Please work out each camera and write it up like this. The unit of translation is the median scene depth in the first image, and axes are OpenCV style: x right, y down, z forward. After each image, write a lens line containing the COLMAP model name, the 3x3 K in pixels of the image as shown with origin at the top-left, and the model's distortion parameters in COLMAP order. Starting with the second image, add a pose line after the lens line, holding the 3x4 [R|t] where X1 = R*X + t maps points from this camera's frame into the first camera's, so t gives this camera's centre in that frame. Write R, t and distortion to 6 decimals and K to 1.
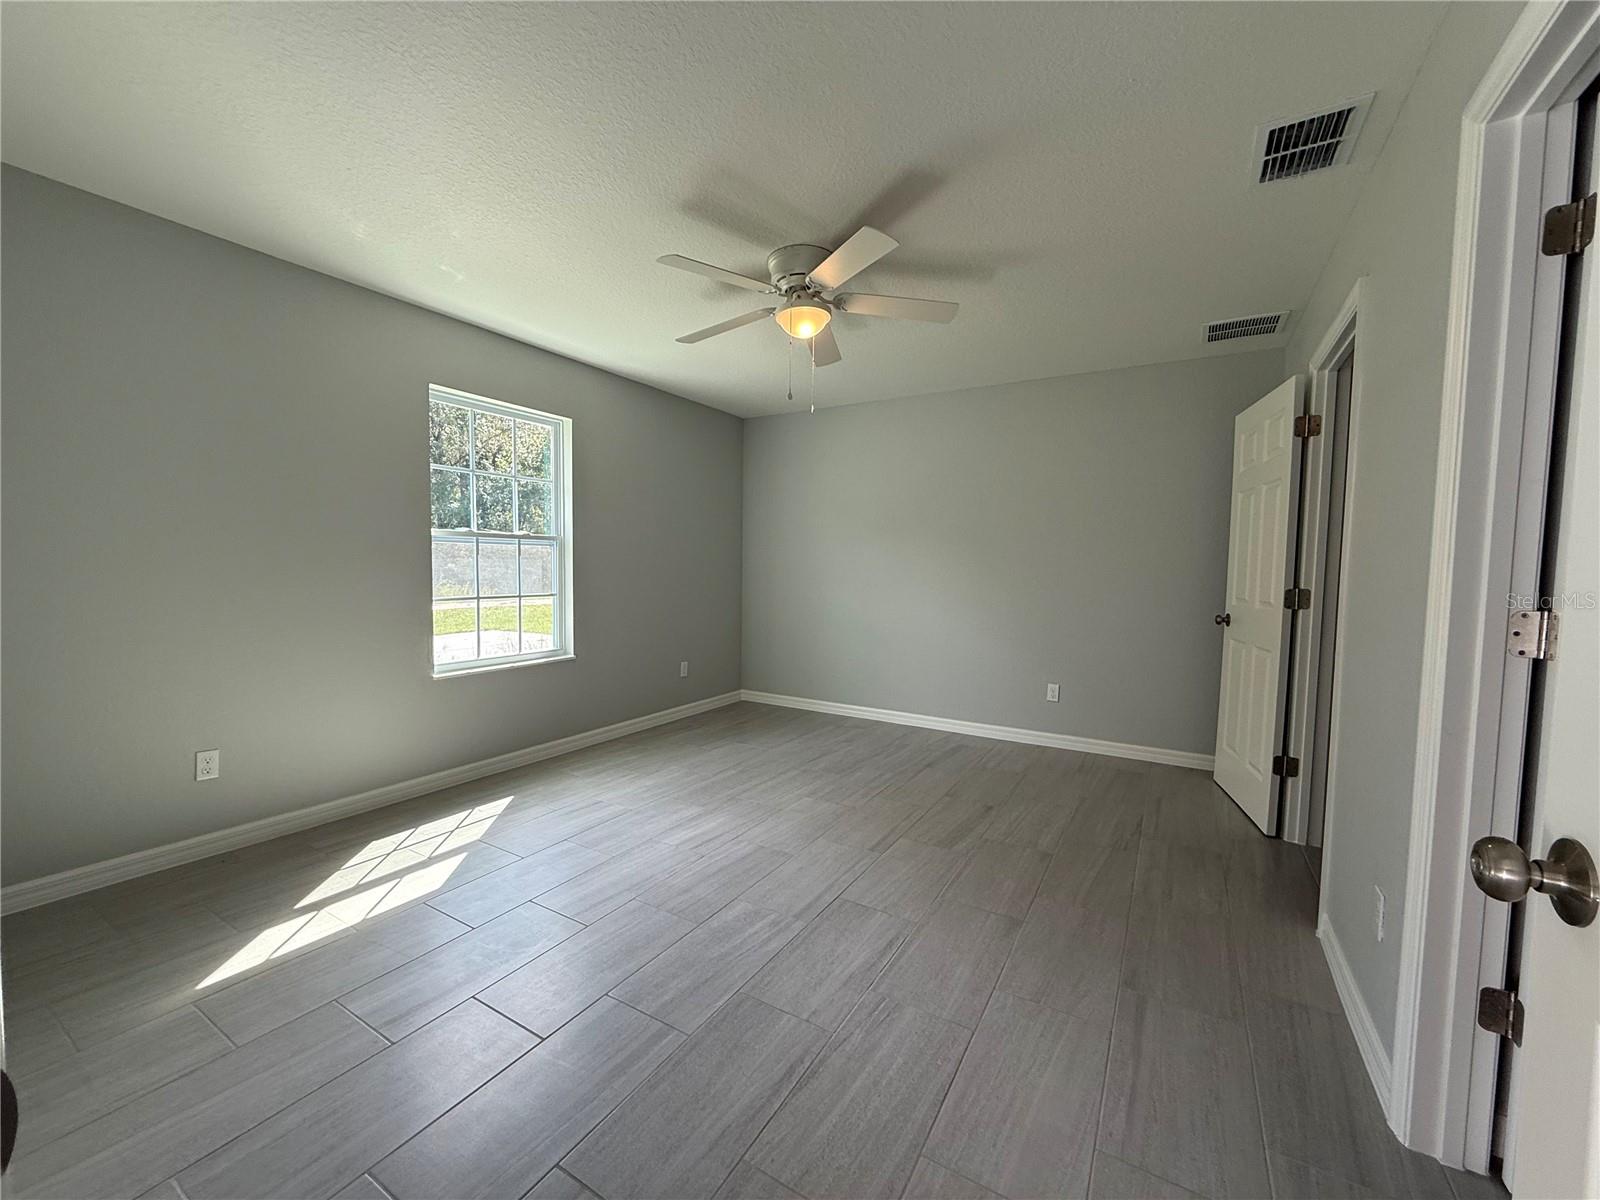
lens RADIAL K [[636.5, 0, 800.0], [0, 636.5, 600.0], [0, 0, 1]] dist [-0.000315, -0.000033]
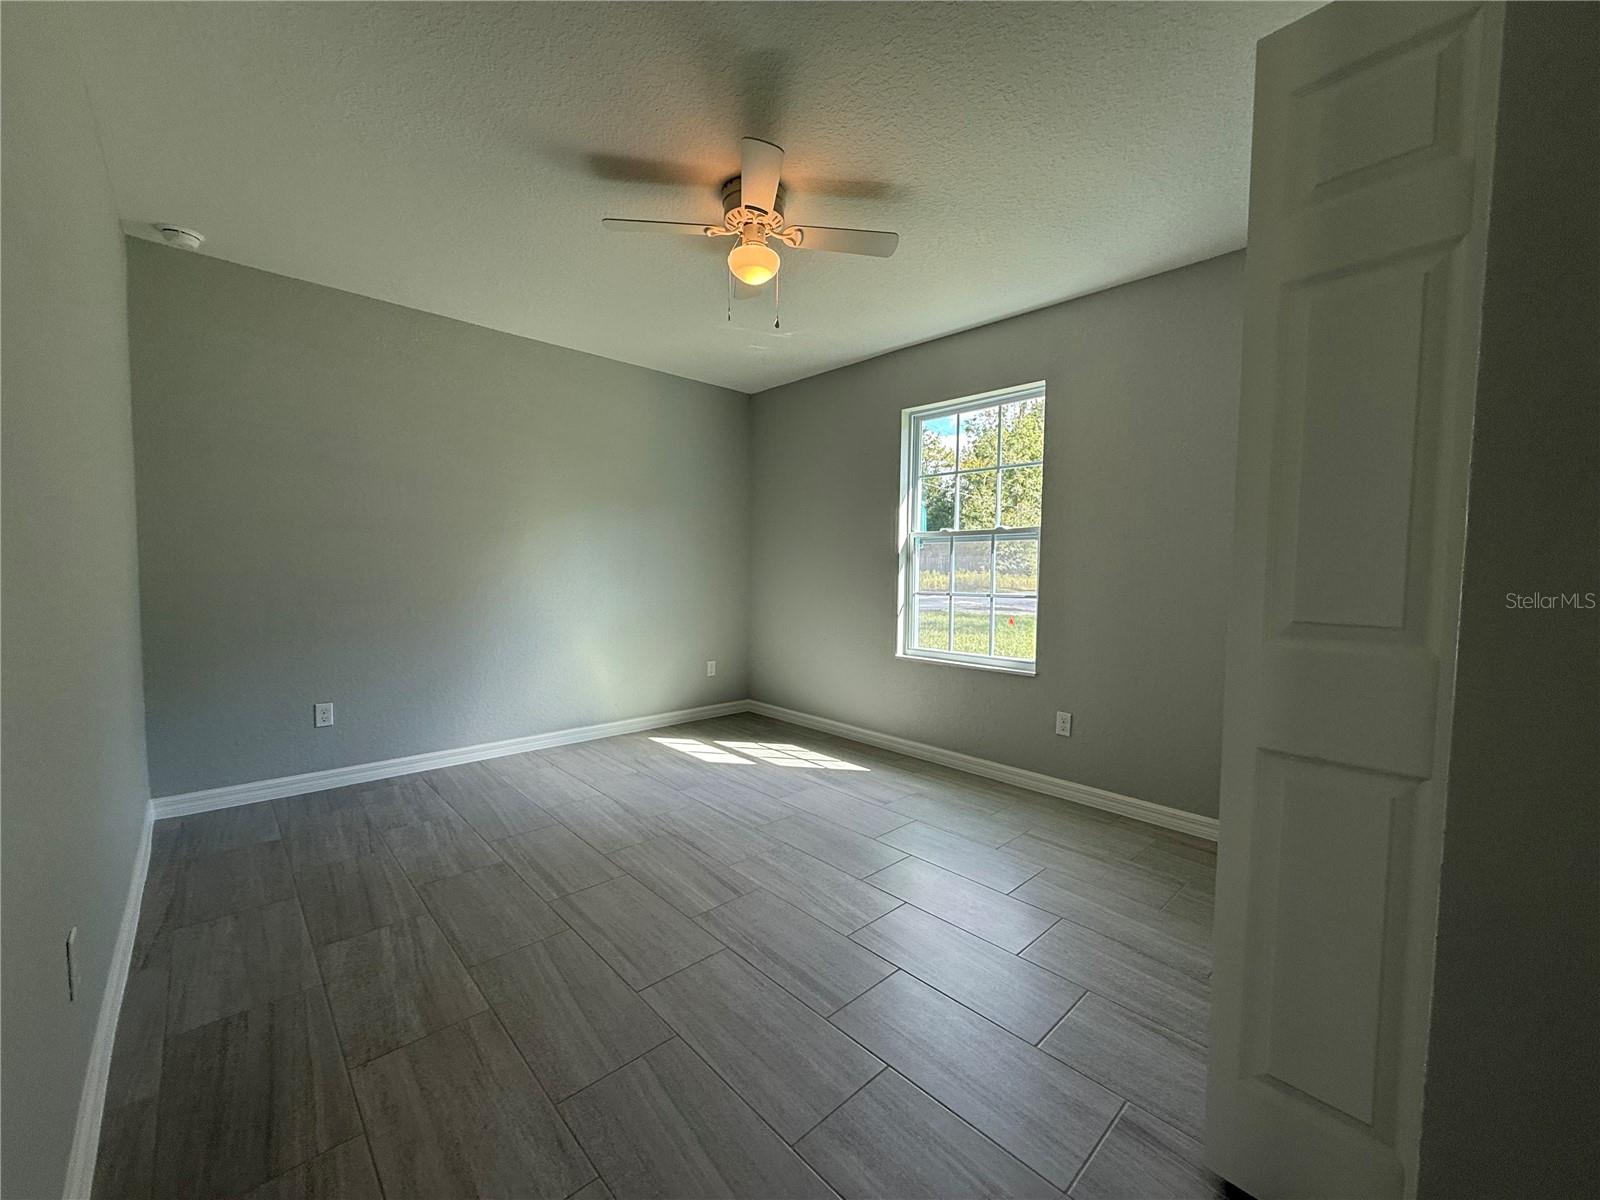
lens RADIAL K [[636.5, 0, 800.0], [0, 636.5, 600.0], [0, 0, 1]] dist [-0.000315, -0.000033]
pose [[-0.272235, 0.038366, -0.961466, 0.548274], [-0.070237, 0.995747, 0.059621, -0.036596], [0.959664, 0.083762, -0.268383, 1.008981]]
